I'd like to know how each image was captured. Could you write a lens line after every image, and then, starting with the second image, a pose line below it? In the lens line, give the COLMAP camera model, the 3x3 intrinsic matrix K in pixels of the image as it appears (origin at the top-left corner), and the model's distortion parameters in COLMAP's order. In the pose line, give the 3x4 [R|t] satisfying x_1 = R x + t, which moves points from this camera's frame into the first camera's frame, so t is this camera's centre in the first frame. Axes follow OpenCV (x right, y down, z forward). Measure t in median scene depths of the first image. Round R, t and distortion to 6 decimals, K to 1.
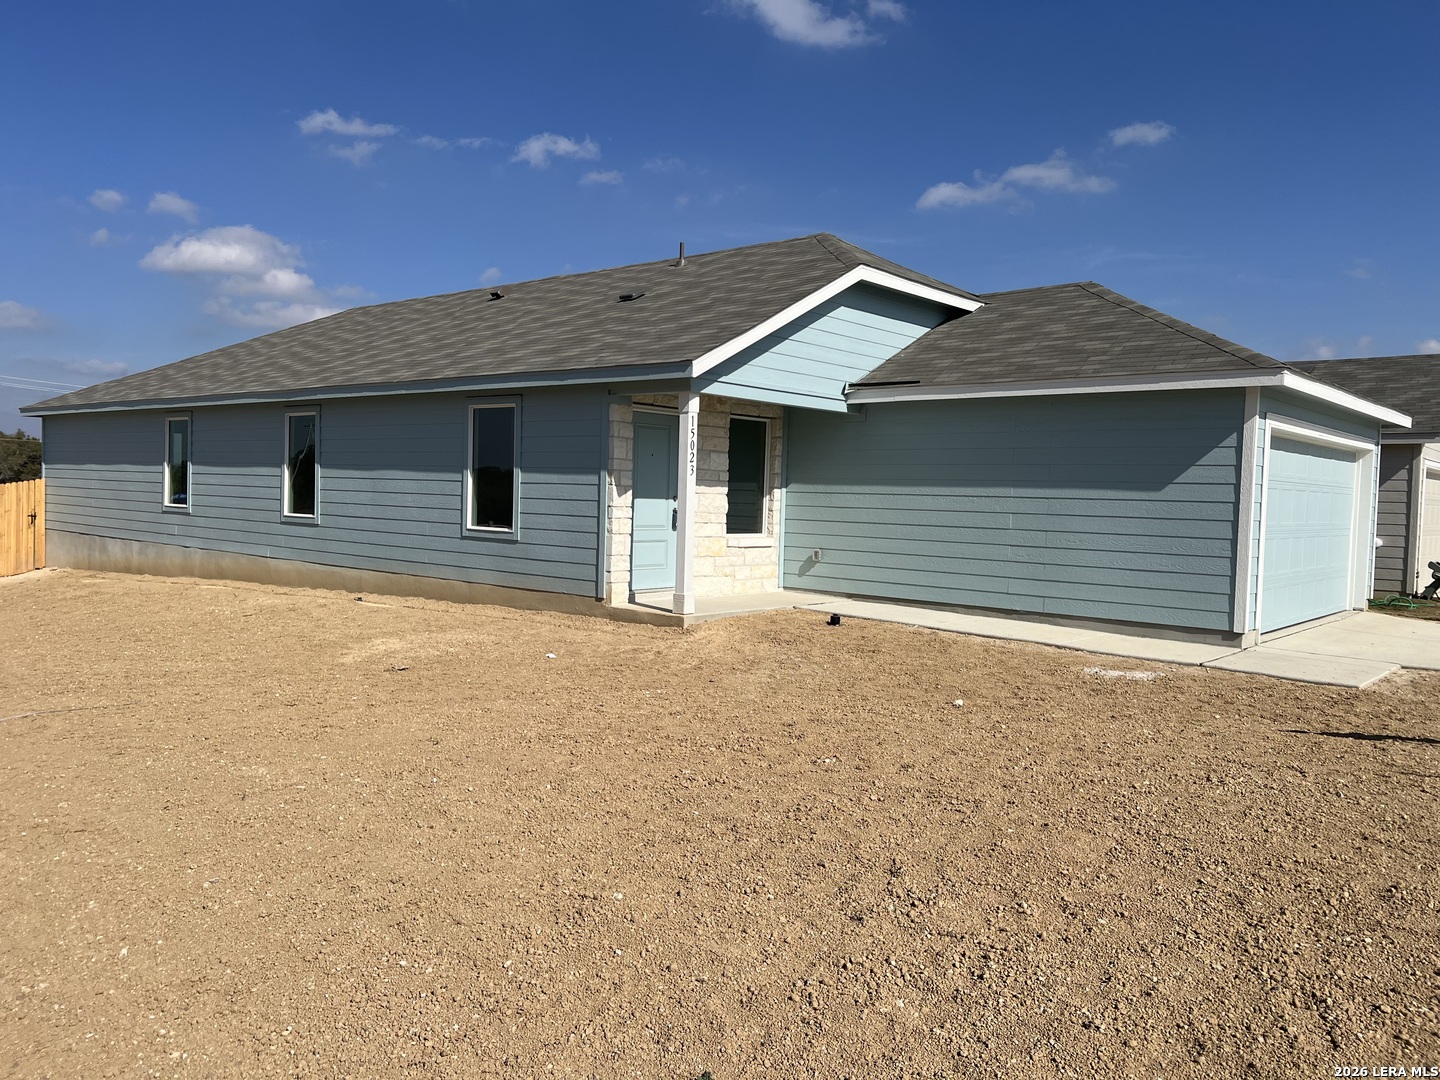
lens RADIAL K [[1065.7, 0, 720.0], [0, 1065.7, 540.0], [0, 0, 1]] dist [0.048838, -0.000121]
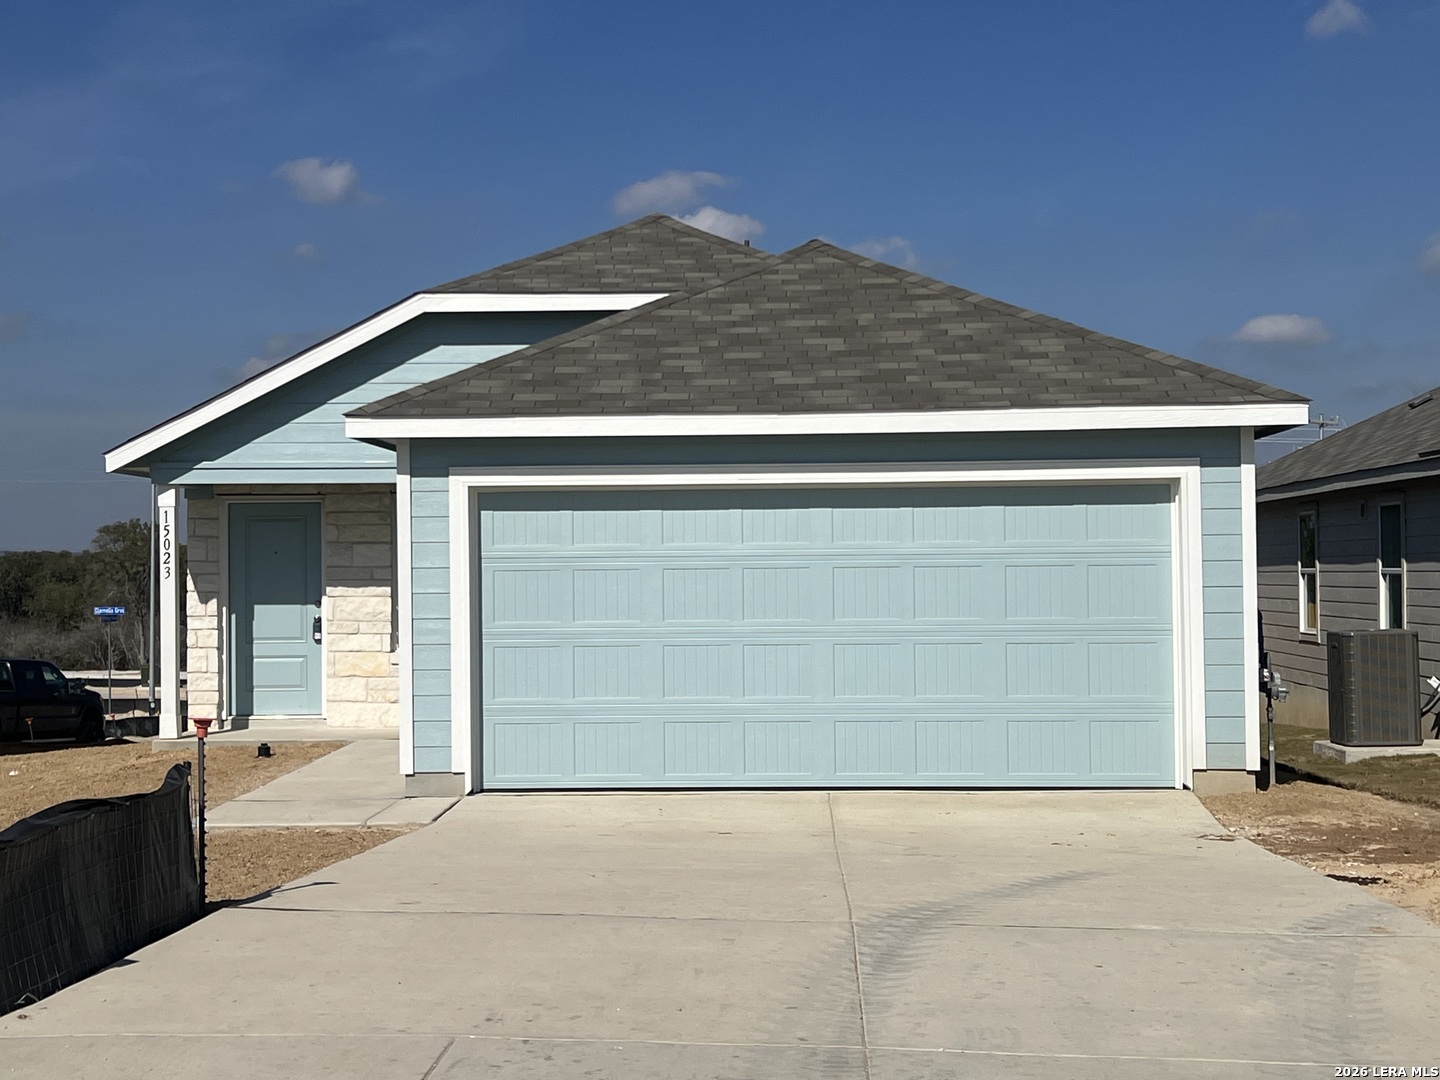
lens RADIAL K [[2219.3, 0, 720.0], [0, 2219.3, 540.0], [0, 0, 1]] dist [0.282852, 0.011363]
pose [[0.617182, -0.046332, -0.785455, 1.476085], [-0.011609, 0.997620, -0.067969, 0.024587], [0.786735, 0.051068, 0.615175, 0.185294]]
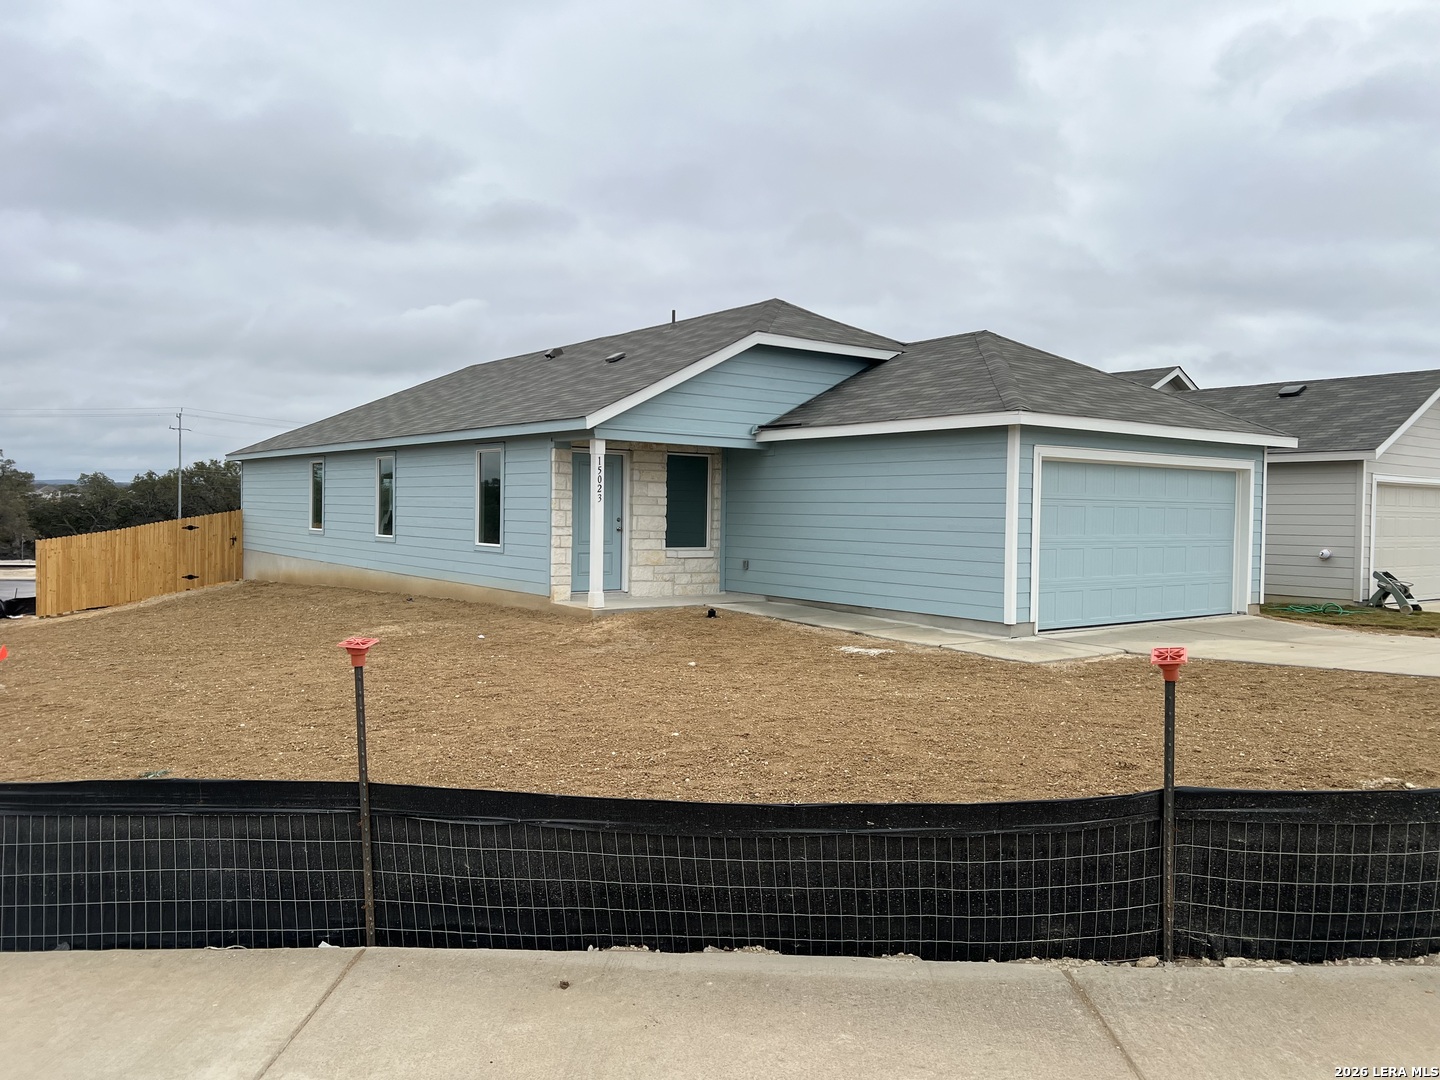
lens RADIAL K [[1065.7, 0, 720.0], [0, 1065.7, 540.0], [0, 0, 1]] dist [0.048838, -0.000121]
pose [[0.977350, -0.007587, -0.211495, 0.342587], [0.003191, 0.999772, -0.021119, 0.012553], [0.211607, 0.019966, 0.977151, -0.219881]]
